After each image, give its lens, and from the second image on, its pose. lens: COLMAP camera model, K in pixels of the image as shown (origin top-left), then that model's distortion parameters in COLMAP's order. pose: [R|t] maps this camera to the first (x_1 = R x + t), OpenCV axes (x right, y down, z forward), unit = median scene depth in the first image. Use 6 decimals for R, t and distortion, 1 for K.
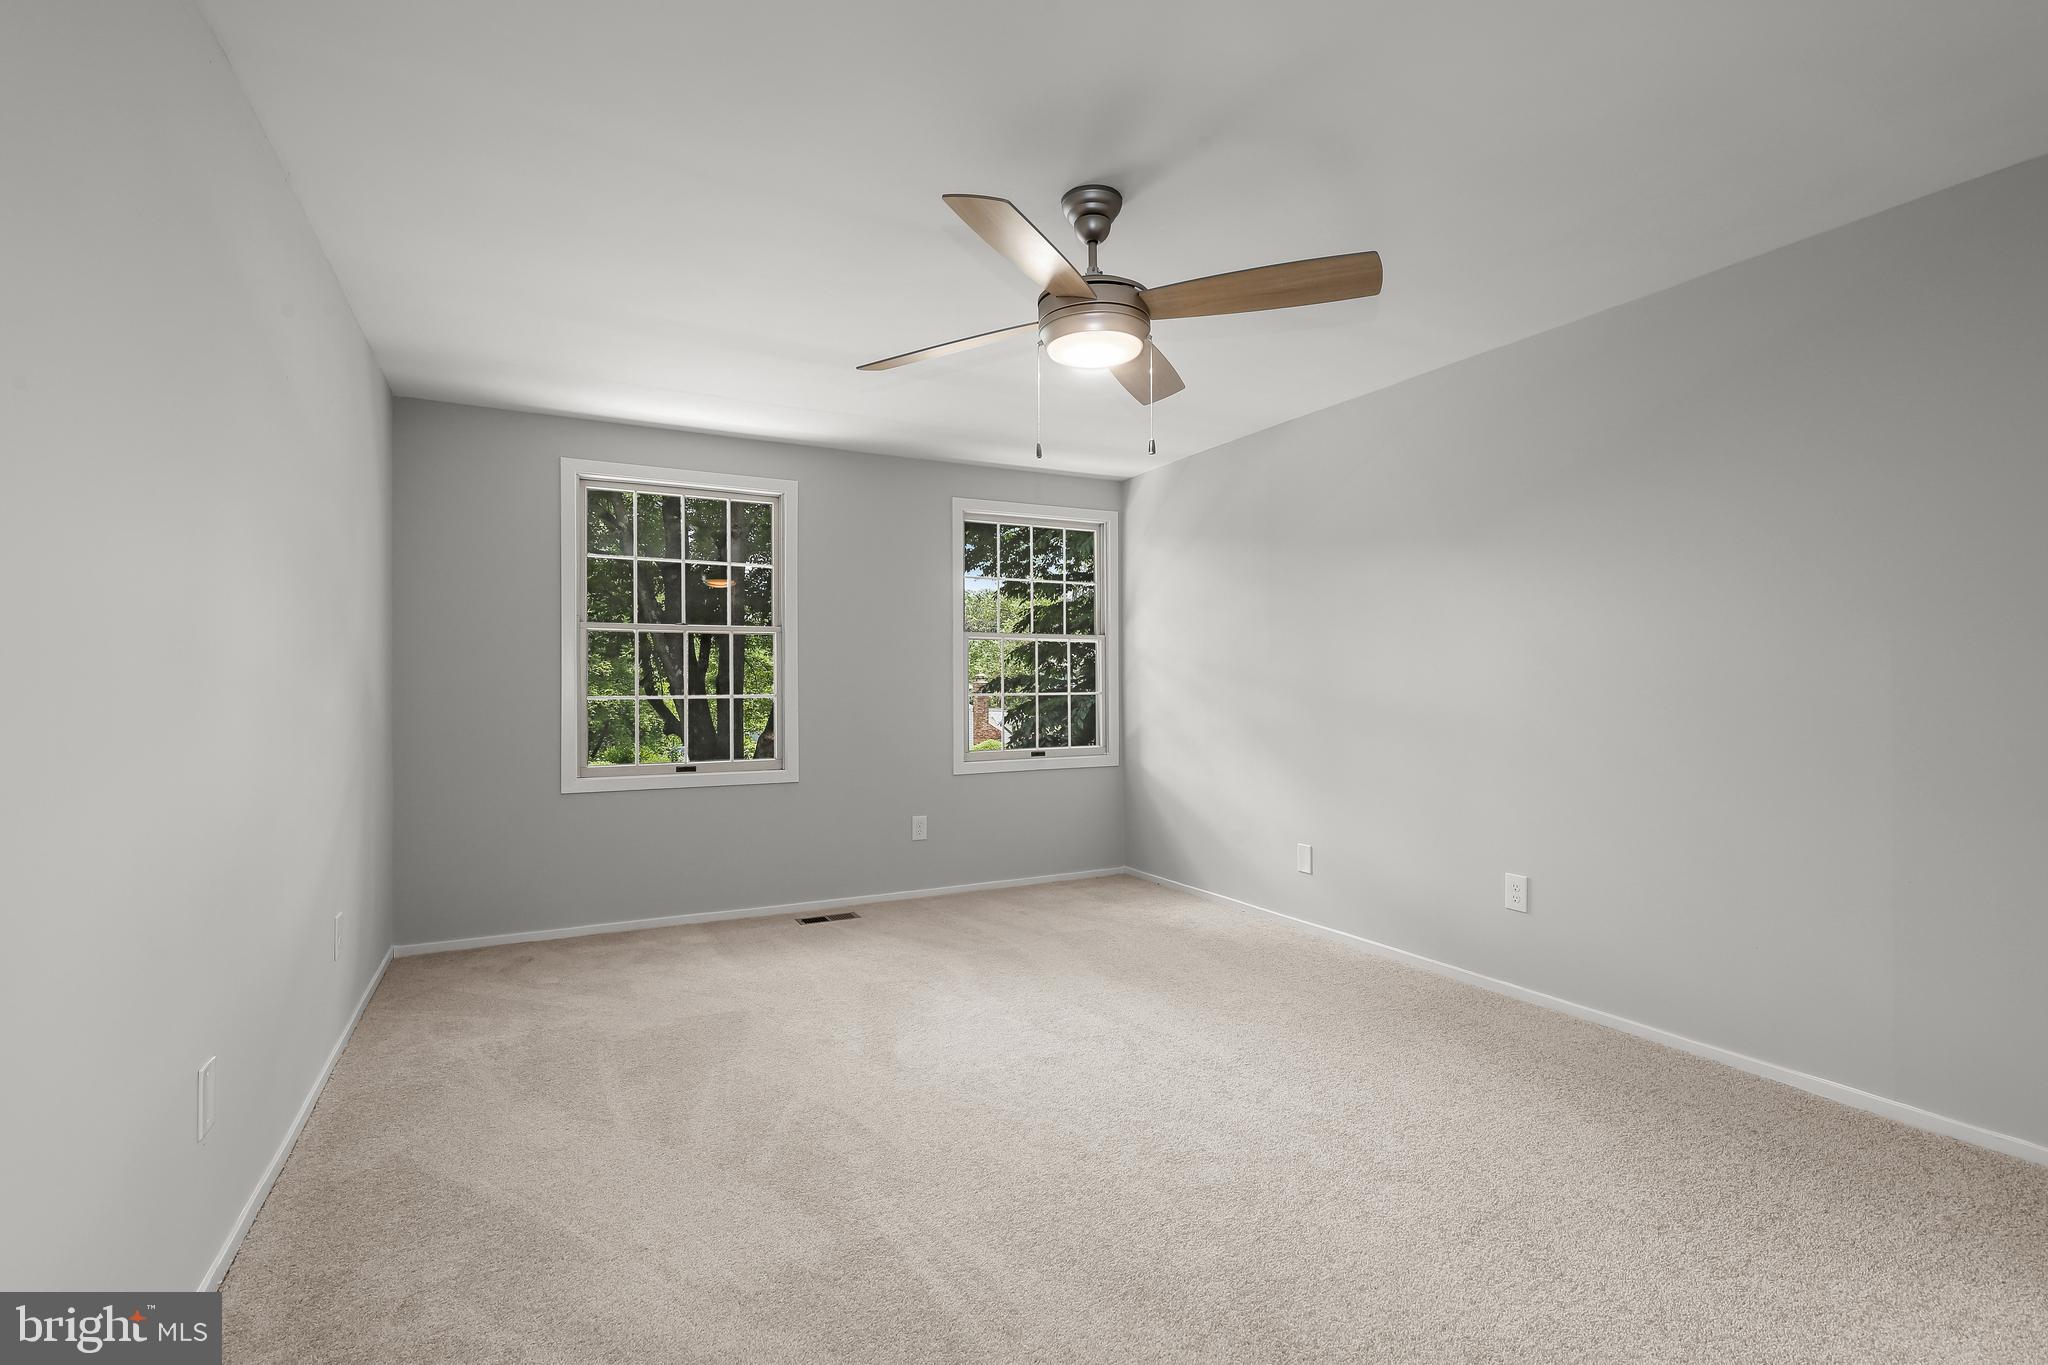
lens RADIAL K [[943.7, 0, 1008.3], [0, 943.7, 682.1], [0, 0, 1]] dist [0.002320, -0.000279]
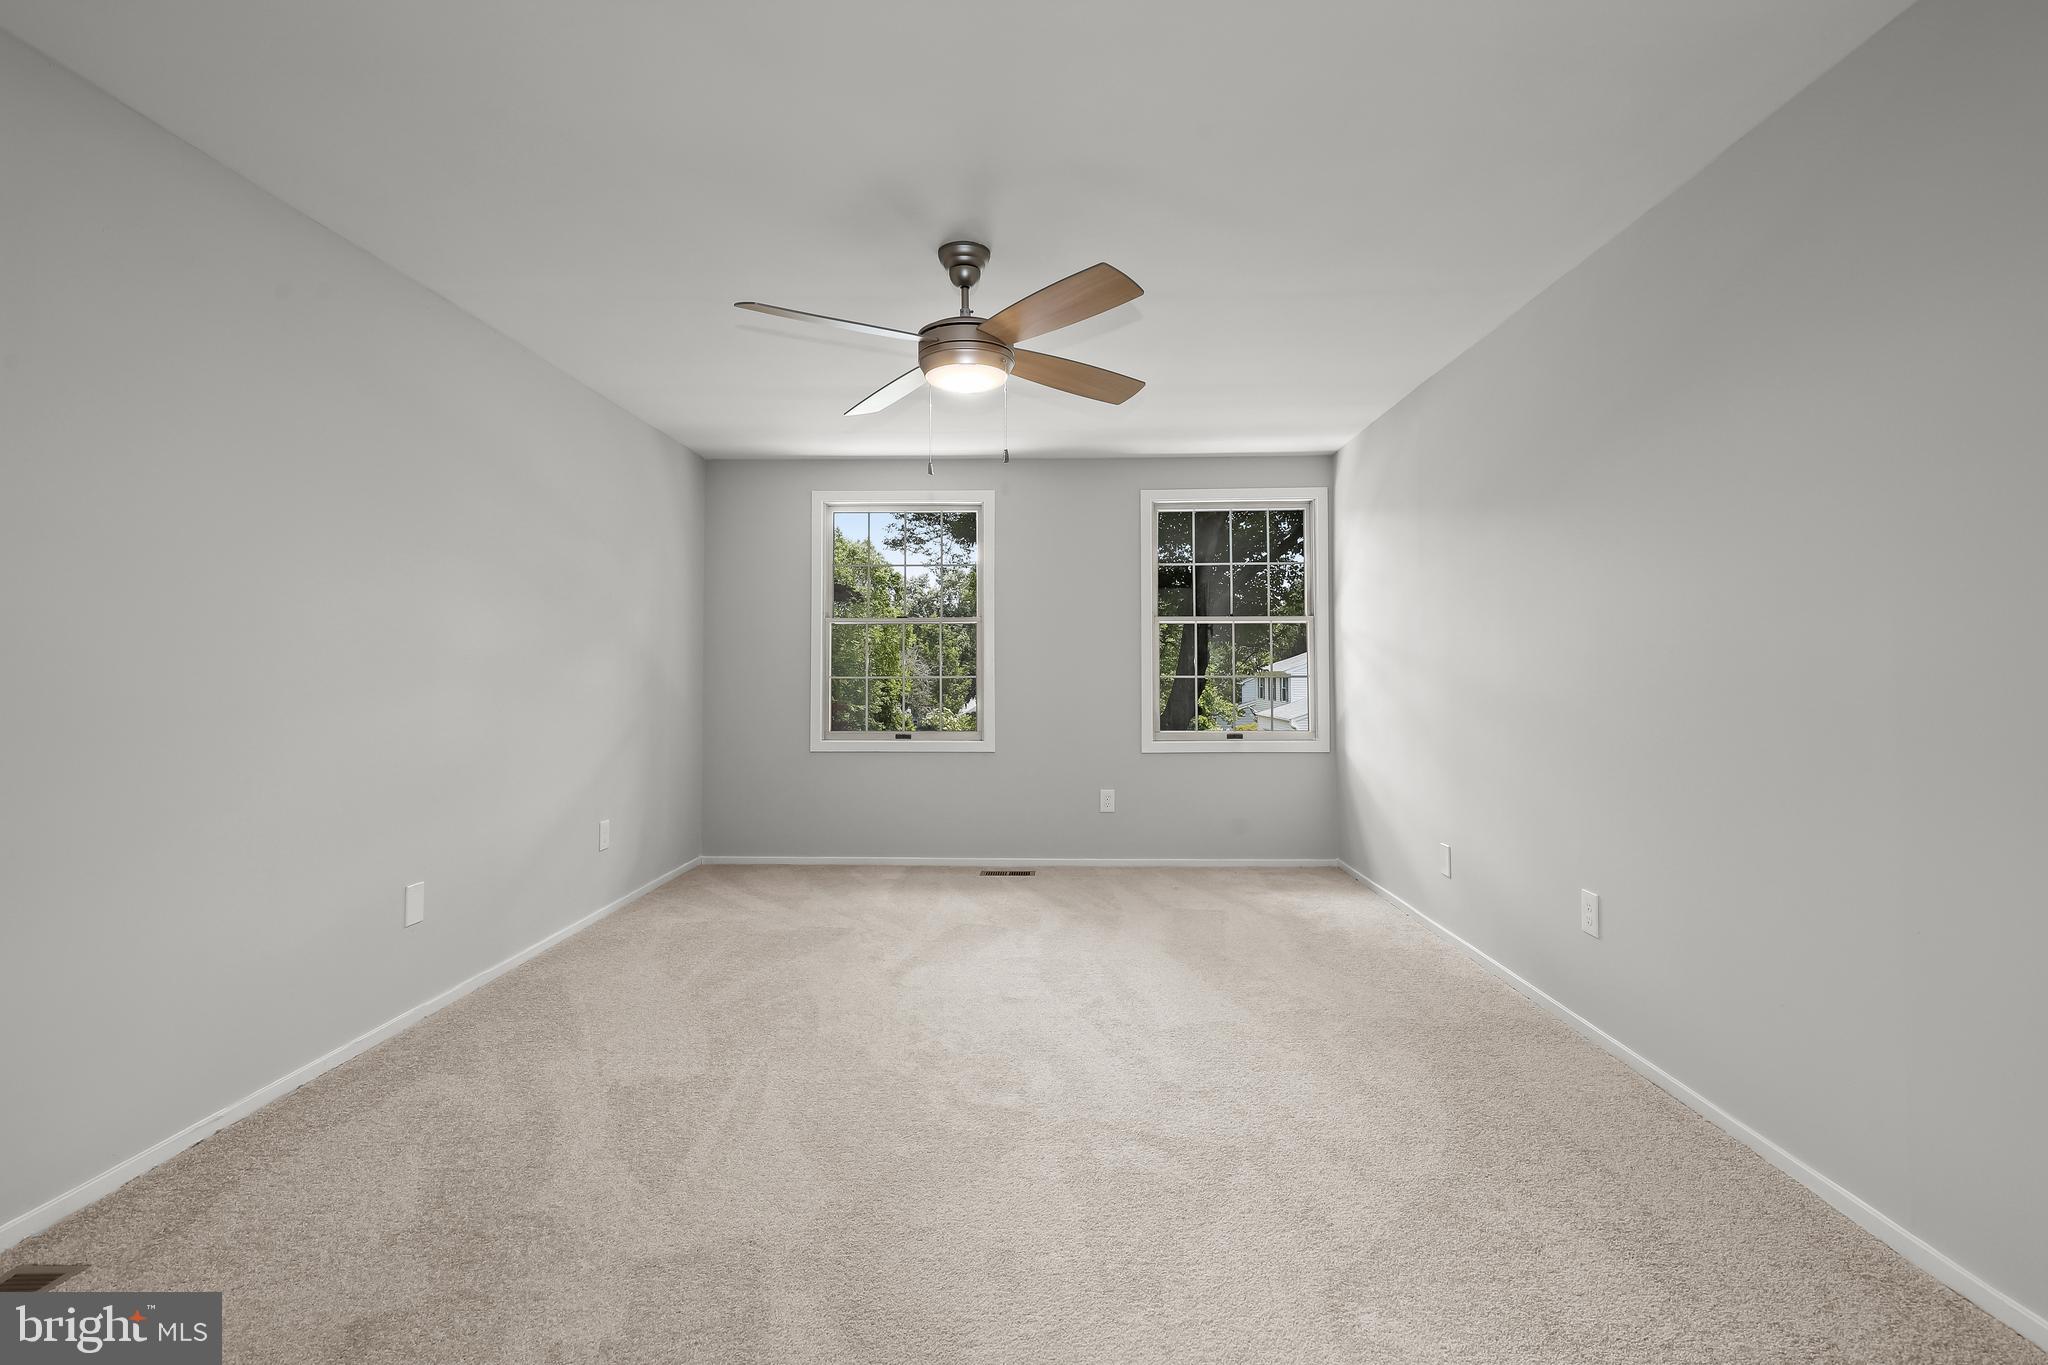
lens RADIAL K [[943.7, 0, 1011.8], [0, 943.7, 649.5], [0, 0, 1]] dist [0.002320, -0.000279]
pose [[0.873706, -0.009466, -0.486363, 0.371276], [0.000905, 0.999841, -0.017833, 0.001661], [0.486454, 0.015141, 0.873575, 0.006736]]
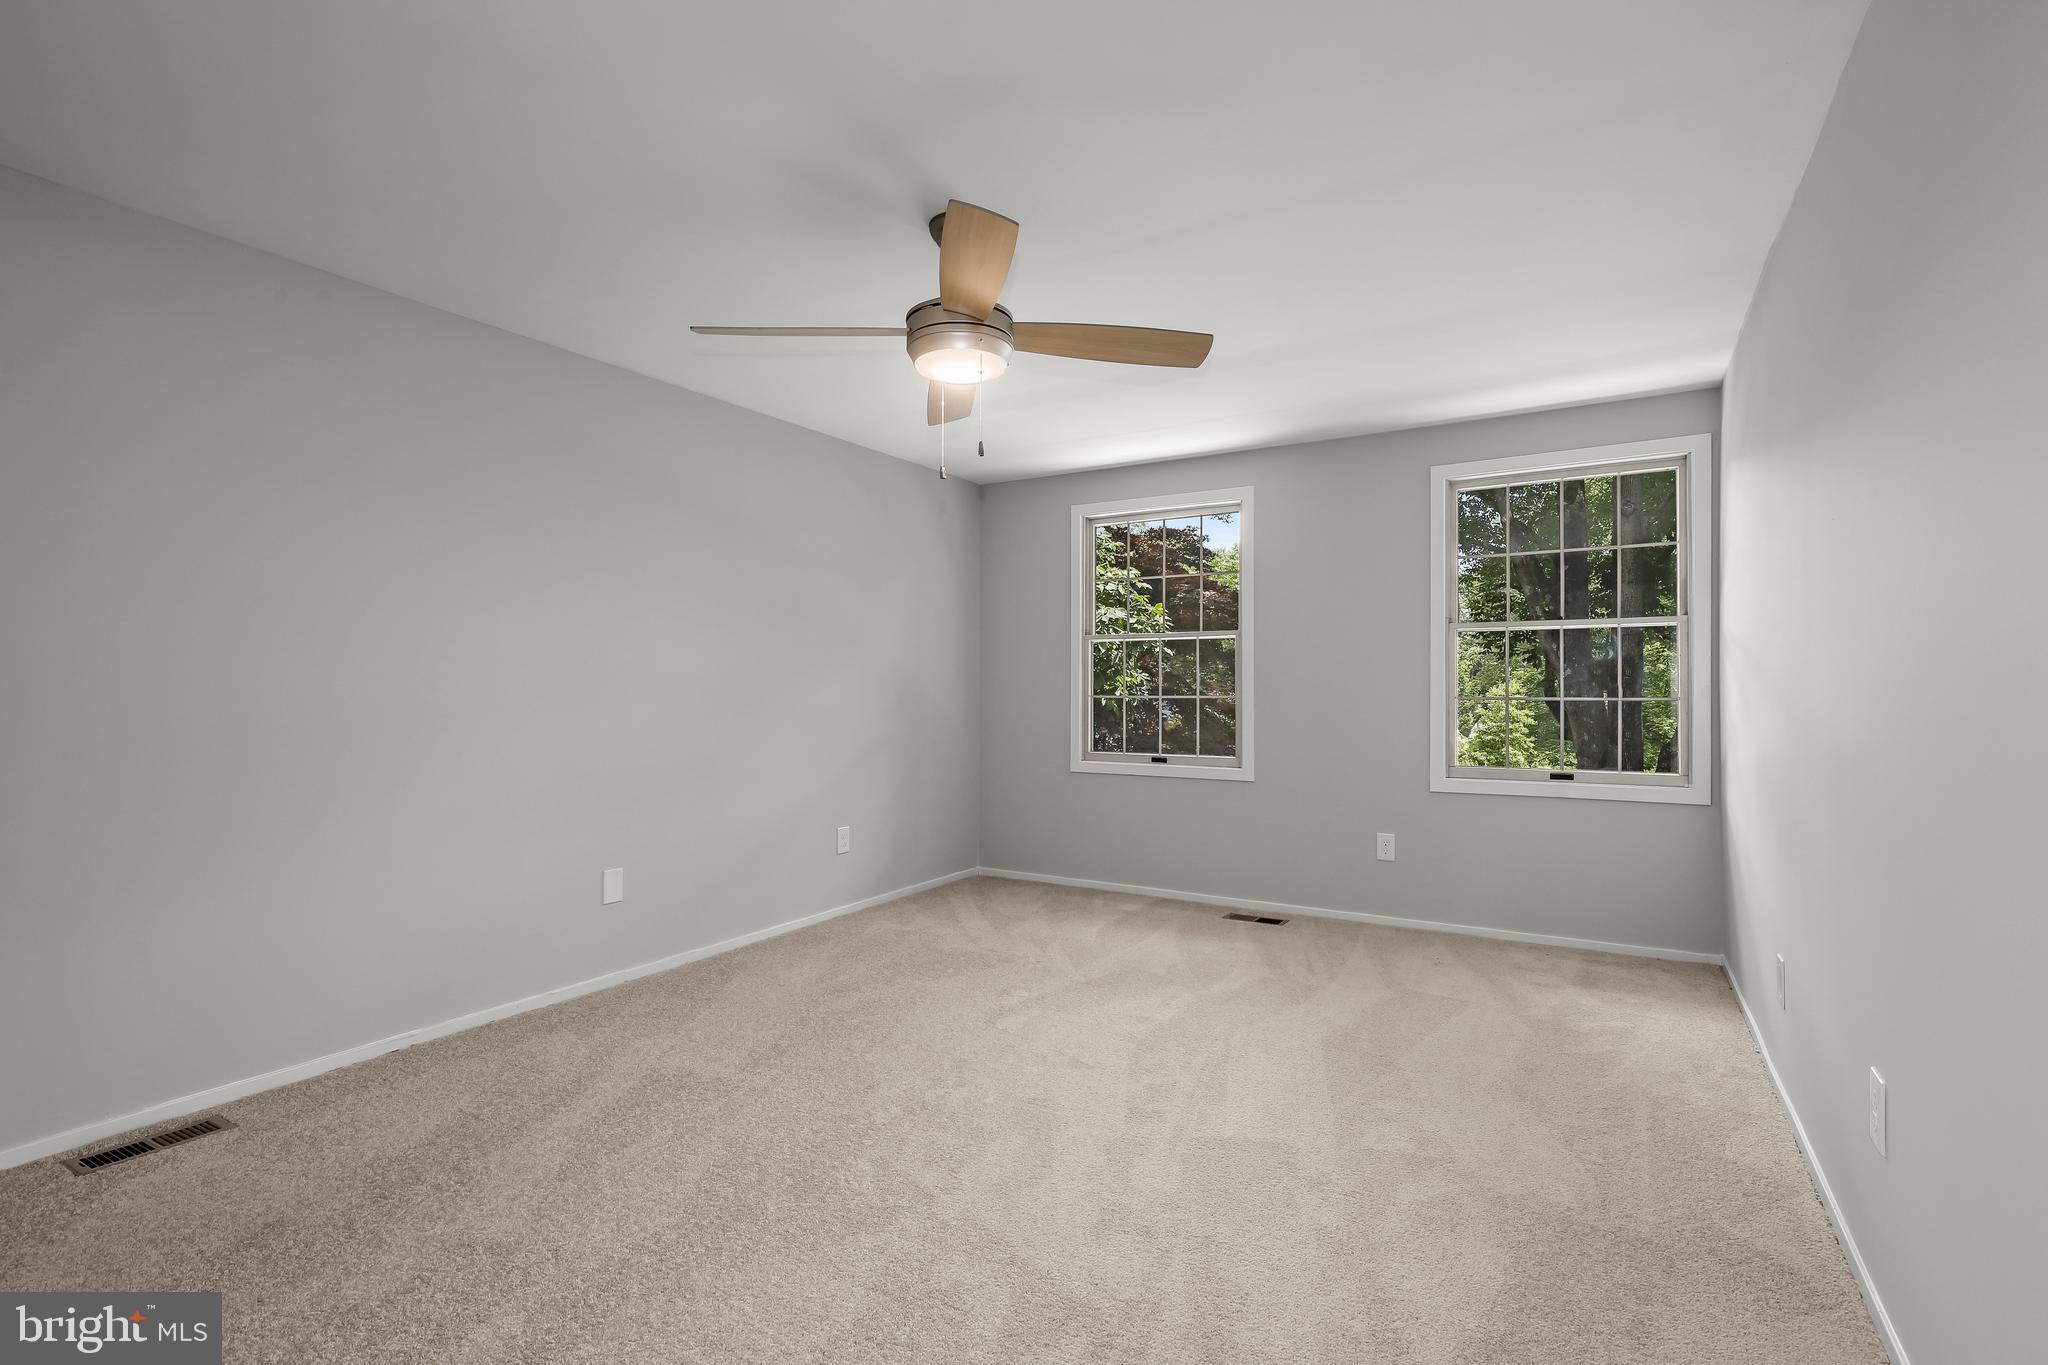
lens RADIAL K [[943.7, 0, 1033.3], [0, 943.7, 686.1], [0, 0, 1]] dist [0.002320, -0.000279]
pose [[0.530239, 0.002140, -0.847846, 0.537923], [0.001104, 0.999994, 0.003214, -0.000622], [0.847848, -0.002640, 0.530233, 0.271259]]
